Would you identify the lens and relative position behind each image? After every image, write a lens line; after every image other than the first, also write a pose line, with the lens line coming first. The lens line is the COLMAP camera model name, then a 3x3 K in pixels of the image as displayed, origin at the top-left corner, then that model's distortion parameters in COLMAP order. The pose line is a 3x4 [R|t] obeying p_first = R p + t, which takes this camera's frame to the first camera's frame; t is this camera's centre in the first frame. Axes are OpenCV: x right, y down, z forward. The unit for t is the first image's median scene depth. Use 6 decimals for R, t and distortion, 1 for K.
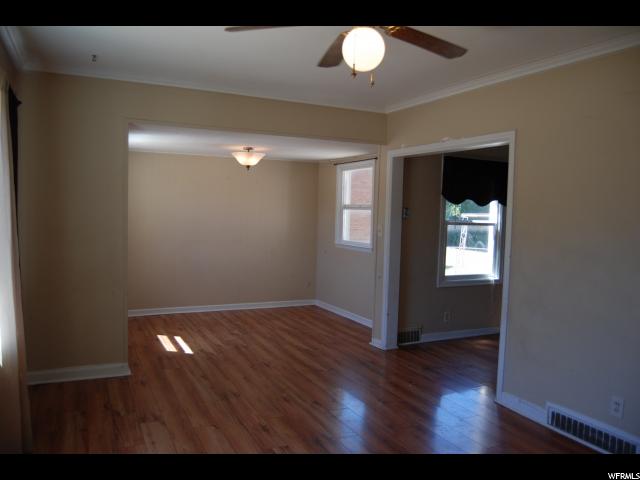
lens RADIAL K [[507.9, 0, 319.7], [0, 507.9, 241.1], [0, 0, 1]] dist [0.000271, 0.000361]
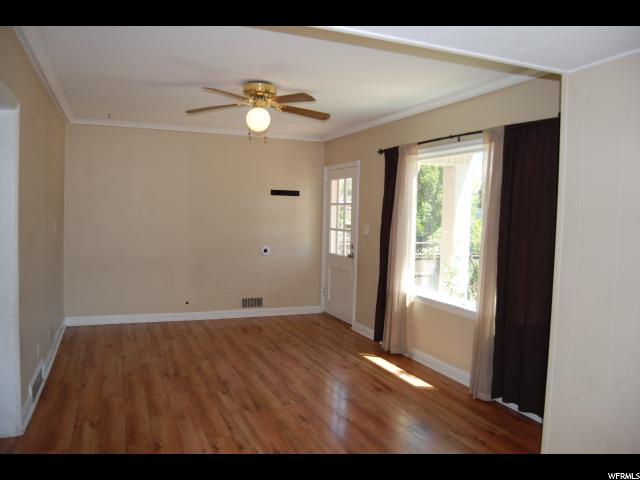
lens RADIAL K [[507.9, 0, 320.1], [0, 507.9, 240.8], [0, 0, 1]] dist [0.000271, 0.000361]
pose [[-0.997267, -0.050221, 0.054186, -0.181811], [-0.044149, 0.993175, 0.107952, -0.115785], [-0.059237, 0.105265, -0.992678, 2.006964]]
